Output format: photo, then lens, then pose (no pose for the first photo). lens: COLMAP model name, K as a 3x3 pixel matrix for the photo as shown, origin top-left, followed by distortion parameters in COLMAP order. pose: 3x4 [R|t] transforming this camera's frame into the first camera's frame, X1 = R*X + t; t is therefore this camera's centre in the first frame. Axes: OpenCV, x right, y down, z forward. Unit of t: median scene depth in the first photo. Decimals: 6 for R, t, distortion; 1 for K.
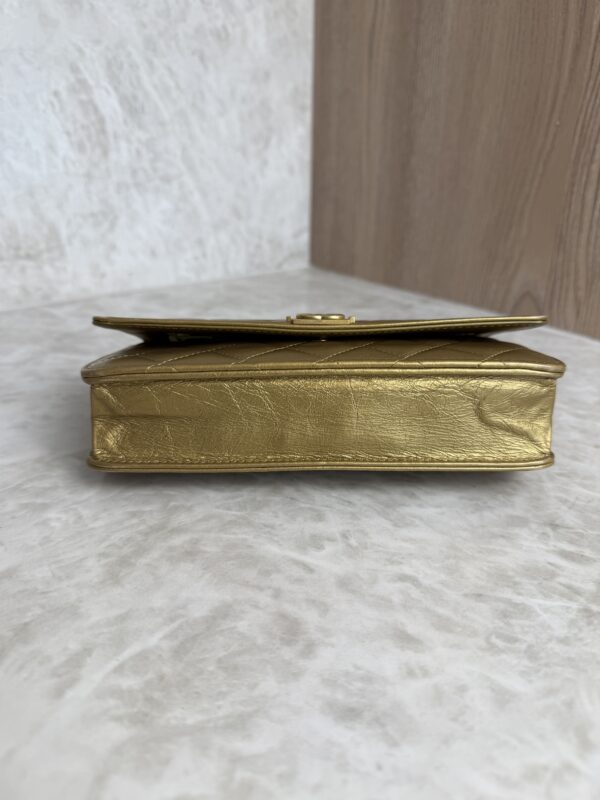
lens RADIAL K [[597.3, 0, 297.5], [0, 597.3, 397.8], [0, 0, 1]] dist [-0.044545, 0.009101]
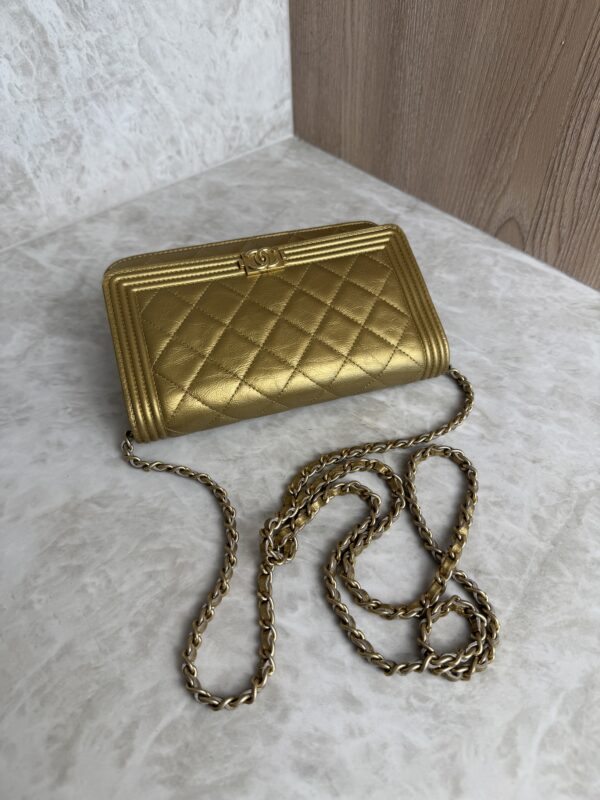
lens RADIAL K [[589.9, 0, 303.1], [0, 589.9, 396.0], [0, 0, 1]] dist [-0.026488, 0.004664]
pose [[0.999158, -0.039589, -0.010759, 0.096949], [0.040530, 0.911922, 0.408357, -0.766193], [-0.006355, -0.408449, 0.912759, -0.007653]]
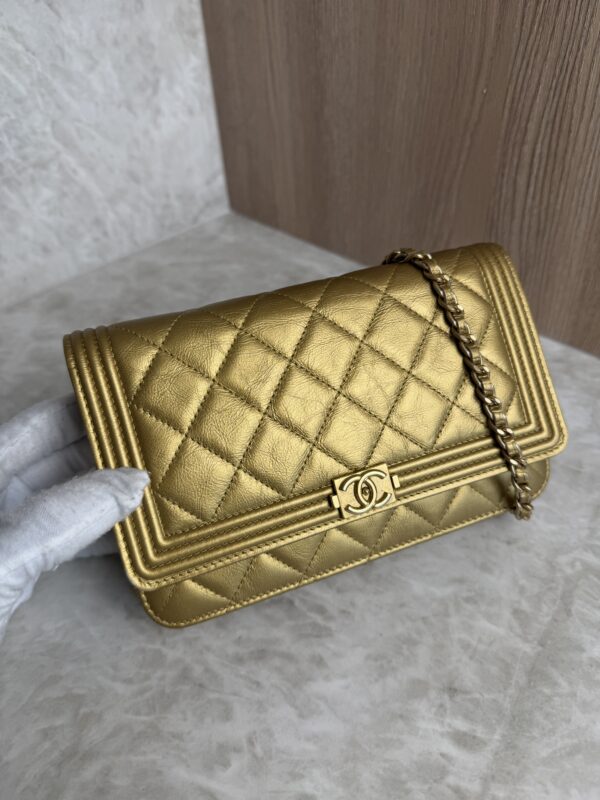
lens RADIAL K [[598.0, 0, 305.4], [0, 598.0, 393.8], [0, 0, 1]] dist [-0.044306, 0.011345]
pose [[0.992230, -0.119661, 0.034081, 0.233949], [0.104975, 0.952182, 0.286931, -0.695214], [-0.066786, -0.281124, 0.957345, 0.194569]]
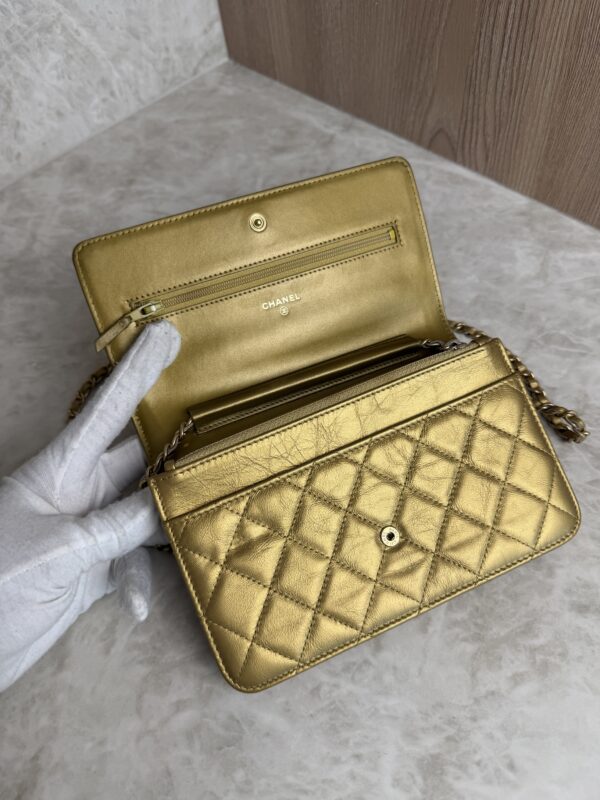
lens RADIAL K [[592.1, 0, 303.2], [0, 592.1, 402.5], [0, 0, 1]] dist [-0.040988, 0.013935]
pose [[0.989907, -0.137591, -0.033960, 0.308487], [0.134062, 0.831423, 0.539225, -0.858793], [-0.045957, -0.538335, 0.841477, -0.149545]]
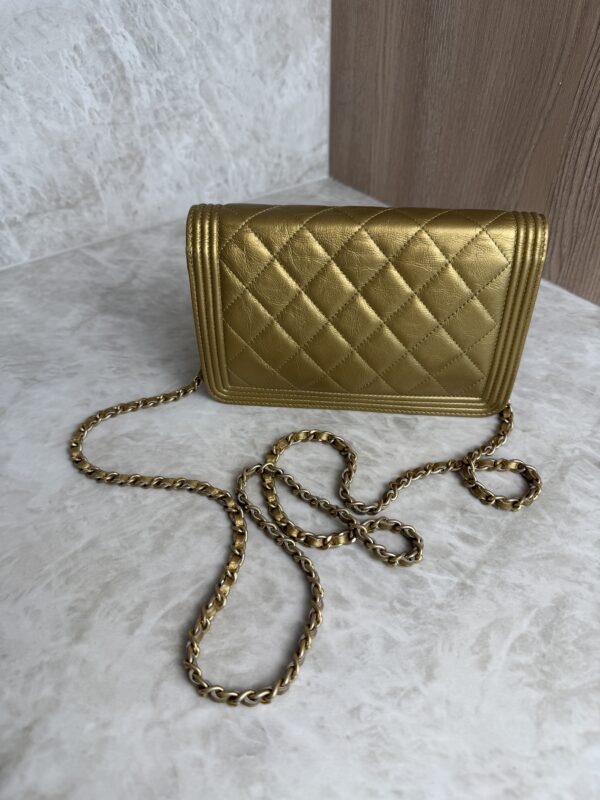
lens RADIAL K [[588.2, 0, 300.0], [0, 588.2, 400.1], [0, 0, 1]] dist [-0.023875, -0.001004]
pose [[0.997733, 0.019164, -0.064517, 0.147625], [0.000653, 0.955803, 0.294006, -0.512882], [0.067300, -0.293382, 0.953624, -0.323961]]
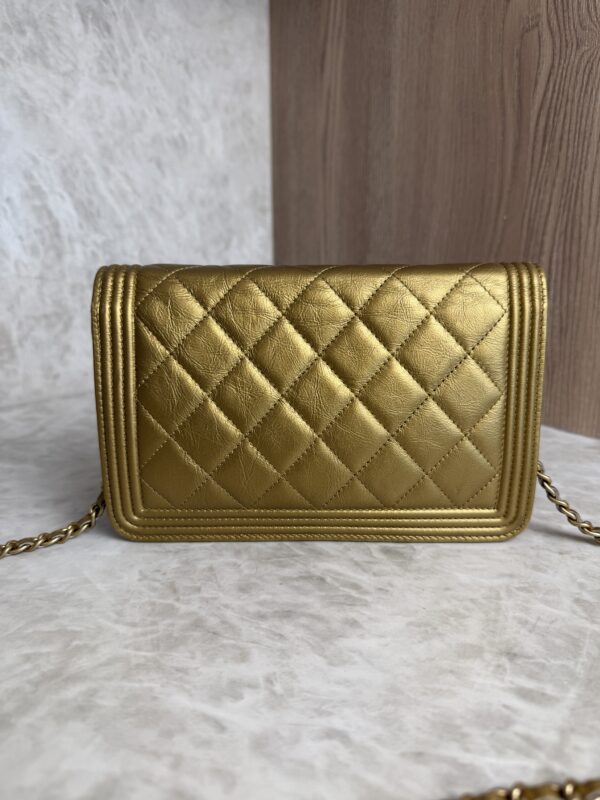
lens RADIAL K [[596.4, 0, 301.0], [0, 596.4, 397.0], [0, 0, 1]] dist [-0.040313, 0.010424]
pose [[0.999363, -0.025994, 0.024461, 0.127370], [0.029353, 0.988426, -0.148834, -0.046521], [-0.020309, 0.149457, 0.988560, 0.100706]]
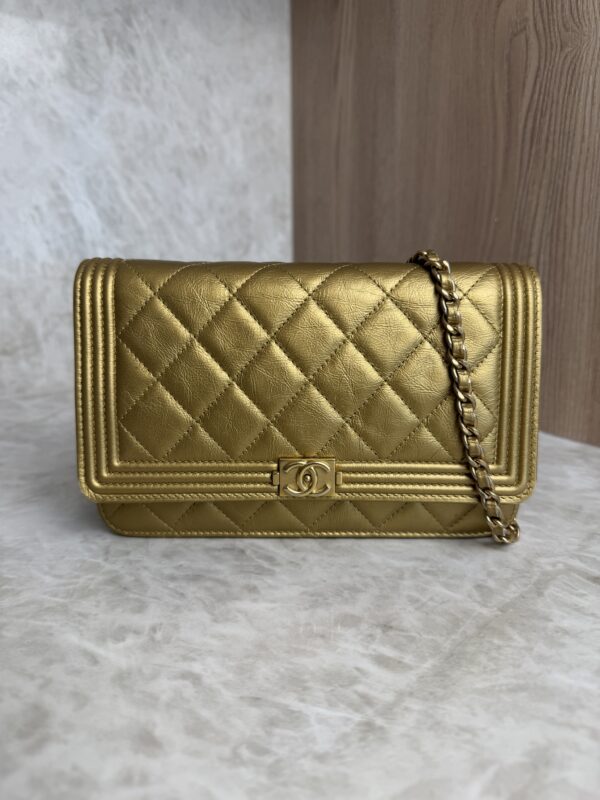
lens RADIAL K [[596.4, 0, 301.0], [0, 596.4, 397.0], [0, 0, 1]] dist [-0.040313, 0.010424]
pose [[0.995202, 0.002943, -0.097797, 0.446636], [-0.019389, 0.985657, -0.167641, 0.024964], [0.095901, 0.168733, 0.980985, 0.034298]]
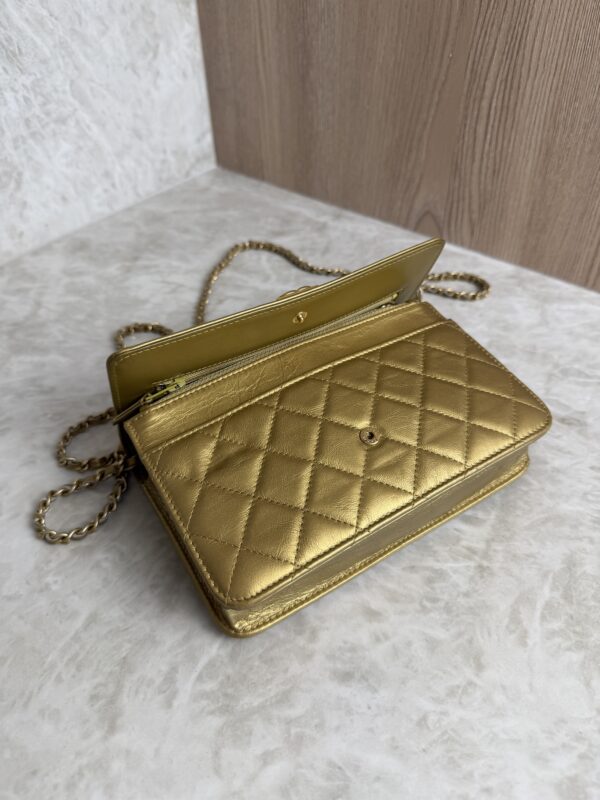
lens RADIAL K [[593.3, 0, 303.3], [0, 593.3, 394.8], [0, 0, 1]] dist [-0.038430, 0.009474]
pose [[0.978235, -0.165604, 0.125026, -0.083965], [0.115613, 0.935339, 0.334327, -0.605854], [-0.172308, -0.312596, 0.934127, -0.228320]]
